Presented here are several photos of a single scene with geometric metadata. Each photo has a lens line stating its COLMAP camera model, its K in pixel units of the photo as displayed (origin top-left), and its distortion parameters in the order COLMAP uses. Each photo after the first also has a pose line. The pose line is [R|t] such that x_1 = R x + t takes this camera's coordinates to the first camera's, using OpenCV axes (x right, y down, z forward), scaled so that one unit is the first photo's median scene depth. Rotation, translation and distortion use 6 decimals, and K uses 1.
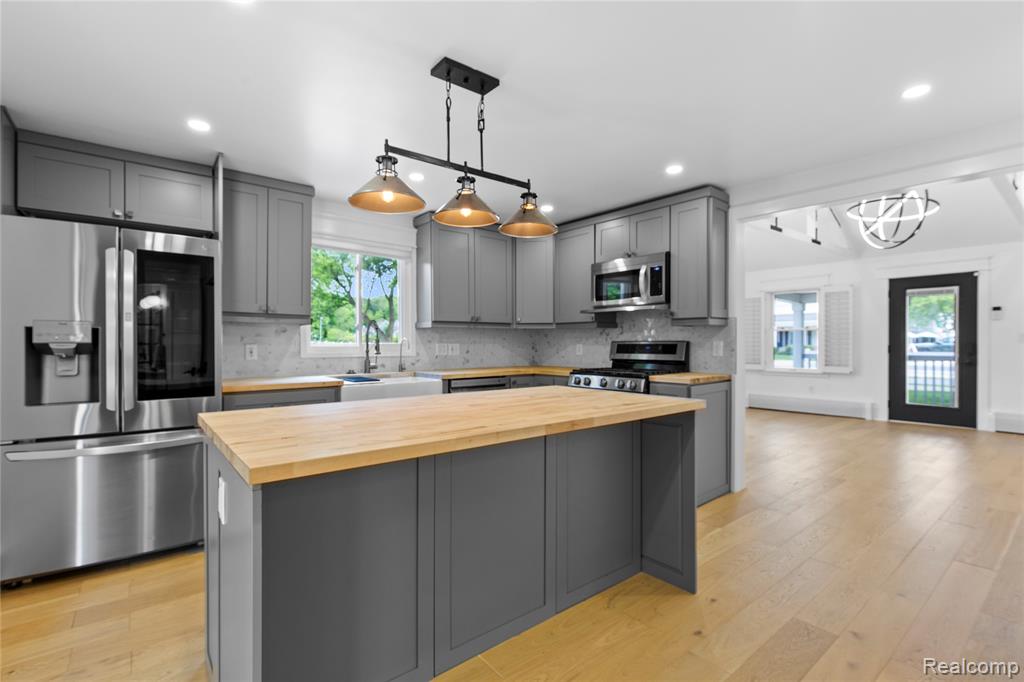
lens RADIAL K [[466.7, 0, 512.0], [0, 466.7, 341.0], [0, 0, 1]] dist [-0.001012, -0.000230]
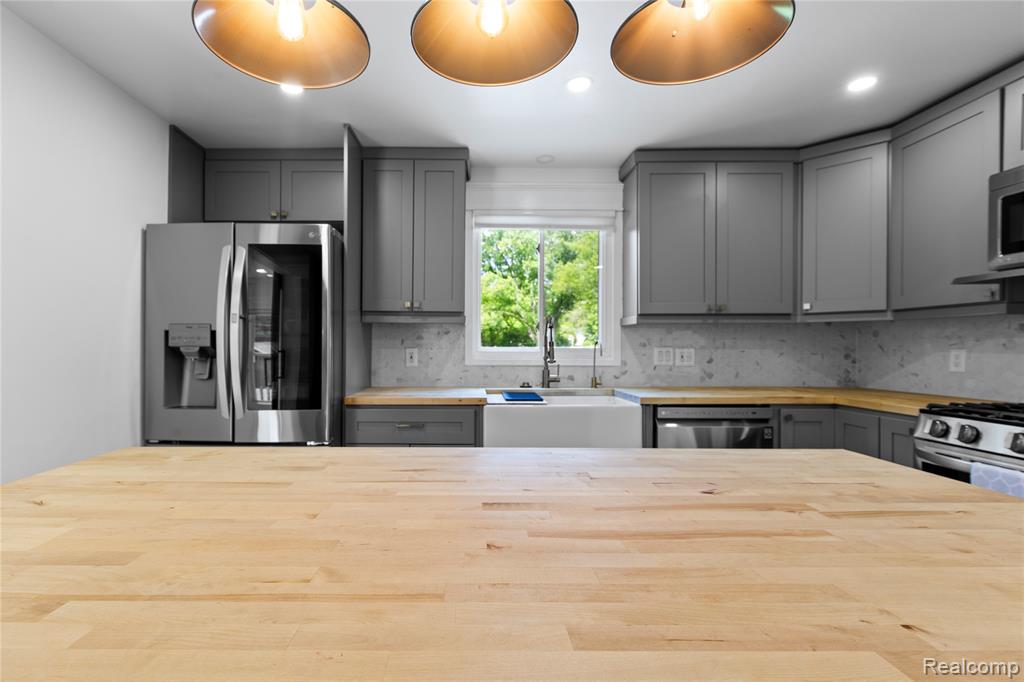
lens RADIAL K [[477.5, 0, 471.4], [0, 477.5, 349.3], [0, 0, 1]] dist [0.001483, 0.000002]
pose [[0.774108, 0.005148, -0.633032, 0.077328], [0.000461, 0.999962, 0.008696, 0.001104], [0.633053, -0.007024, 0.774077, 0.326600]]
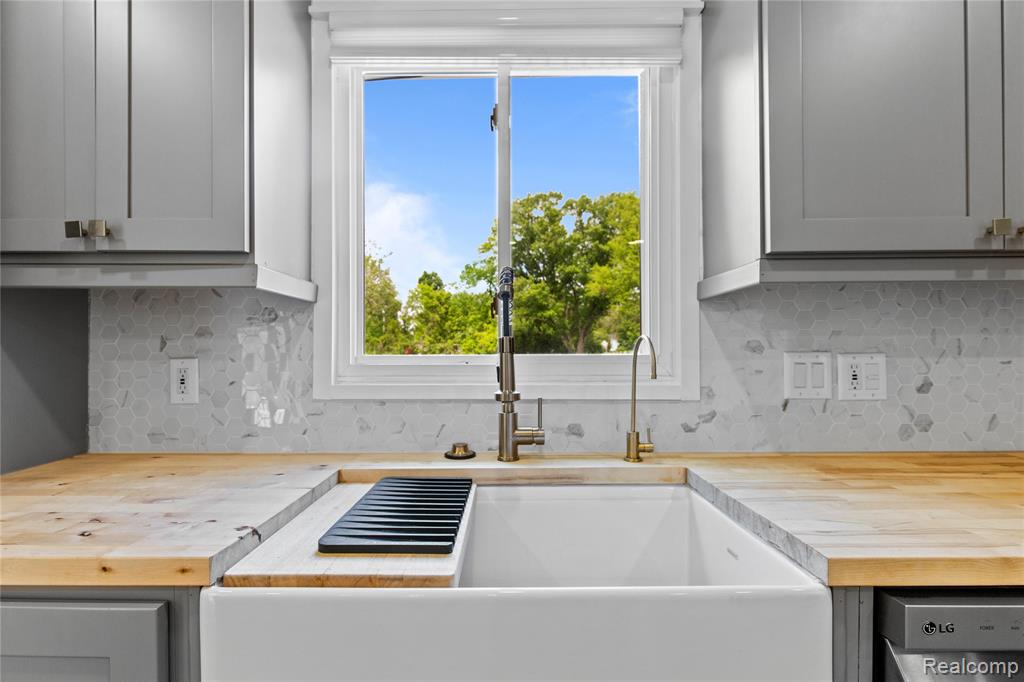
lens RADIAL K [[469.0, 0, 498.6], [0, 469.0, 353.2], [0, 0, 1]] dist [-0.002575, -0.000213]
pose [[0.762275, -0.002352, -0.647250, -0.124044], [0.005916, 0.999977, 0.003334, 0.002625], [0.647227, -0.006371, 0.762271, 0.755093]]
